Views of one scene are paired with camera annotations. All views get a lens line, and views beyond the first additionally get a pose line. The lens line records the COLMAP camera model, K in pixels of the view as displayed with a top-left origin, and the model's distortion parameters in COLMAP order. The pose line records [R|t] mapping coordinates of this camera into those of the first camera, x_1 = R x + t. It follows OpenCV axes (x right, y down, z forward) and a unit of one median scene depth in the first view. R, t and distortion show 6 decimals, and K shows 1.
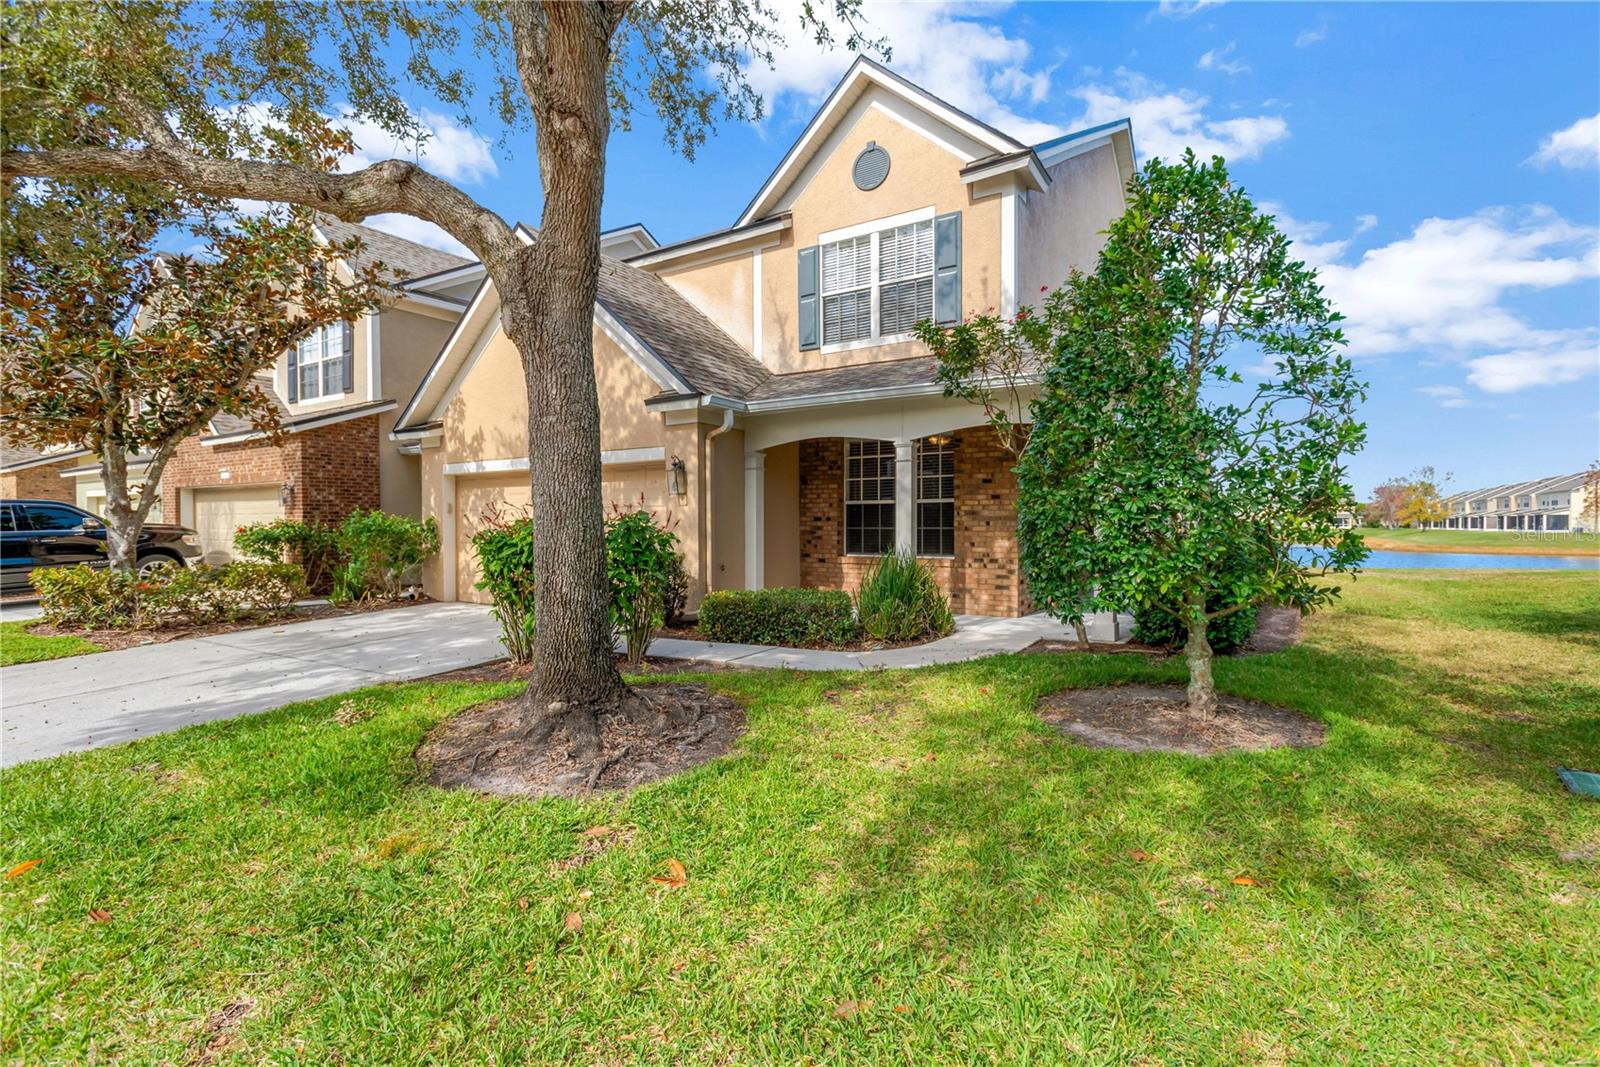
lens RADIAL K [[783.7, 0, 798.4], [0, 783.7, 537.5], [0, 0, 1]] dist [0.006402, -0.000099]
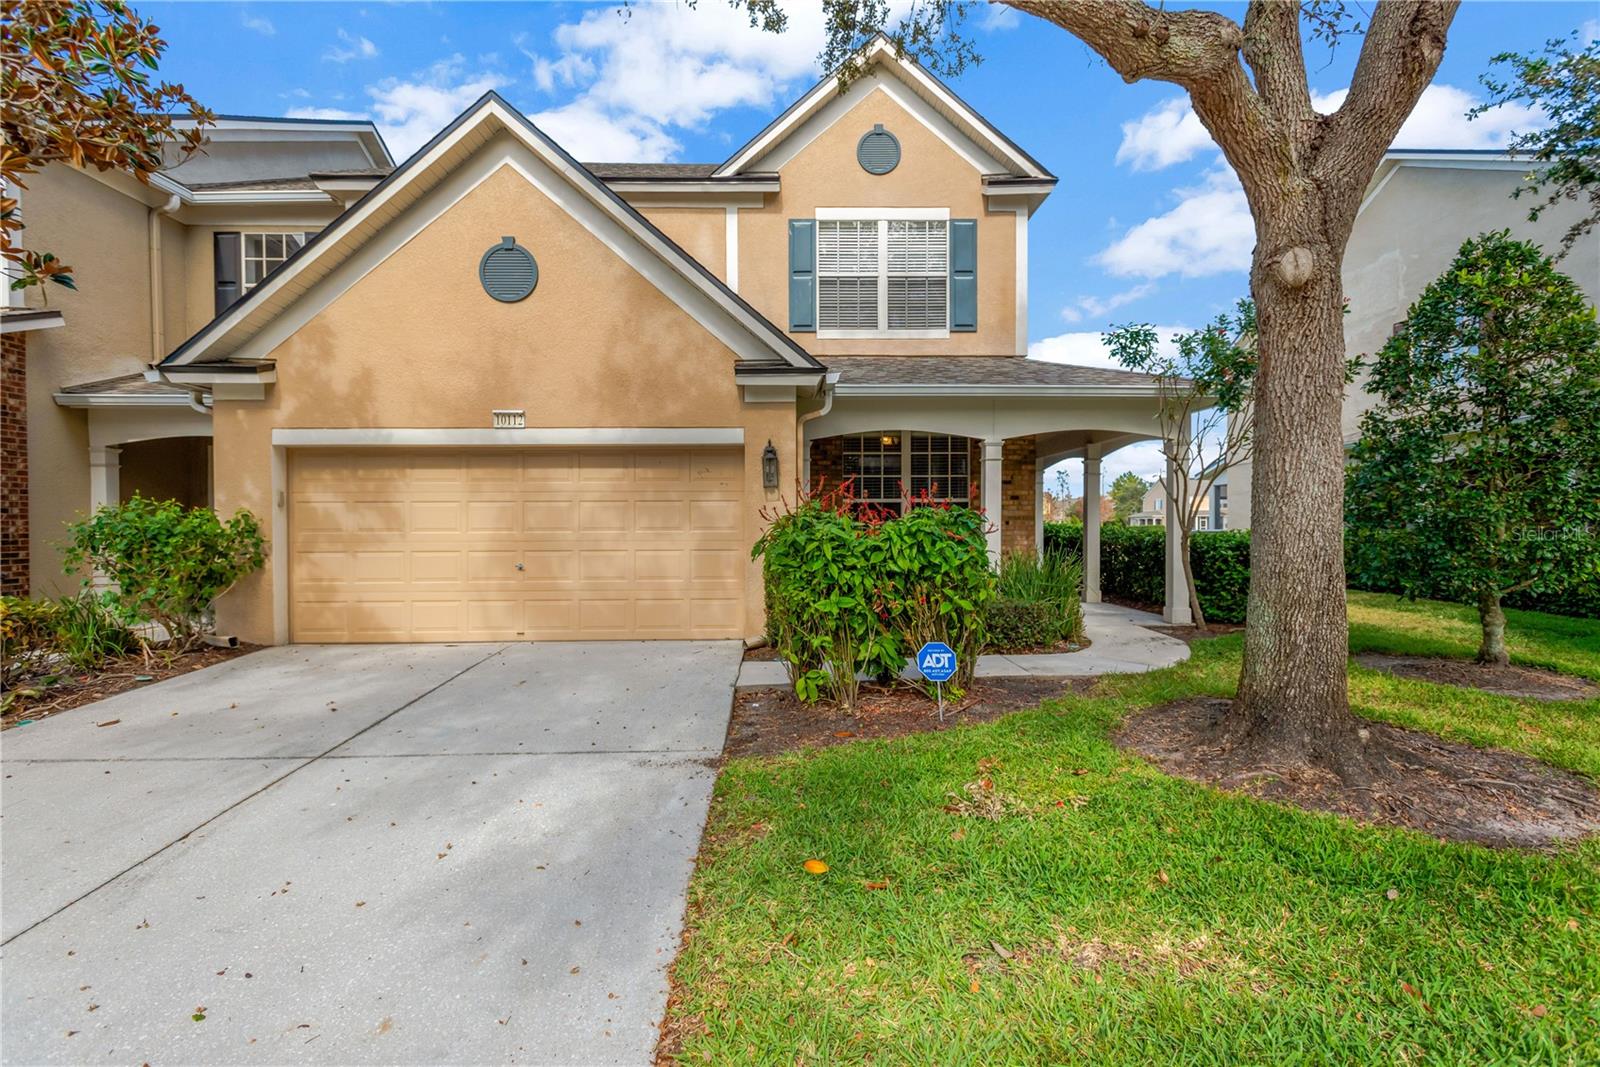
lens RADIAL K [[783.7, 0, 798.4], [0, 783.7, 537.5], [0, 0, 1]] dist [0.006402, -0.000099]
pose [[0.815559, -0.009303, 0.578600, -0.544558], [0.012056, 0.999927, -0.000915, -0.000637], [-0.578549, 0.007722, 0.815611, 0.278646]]
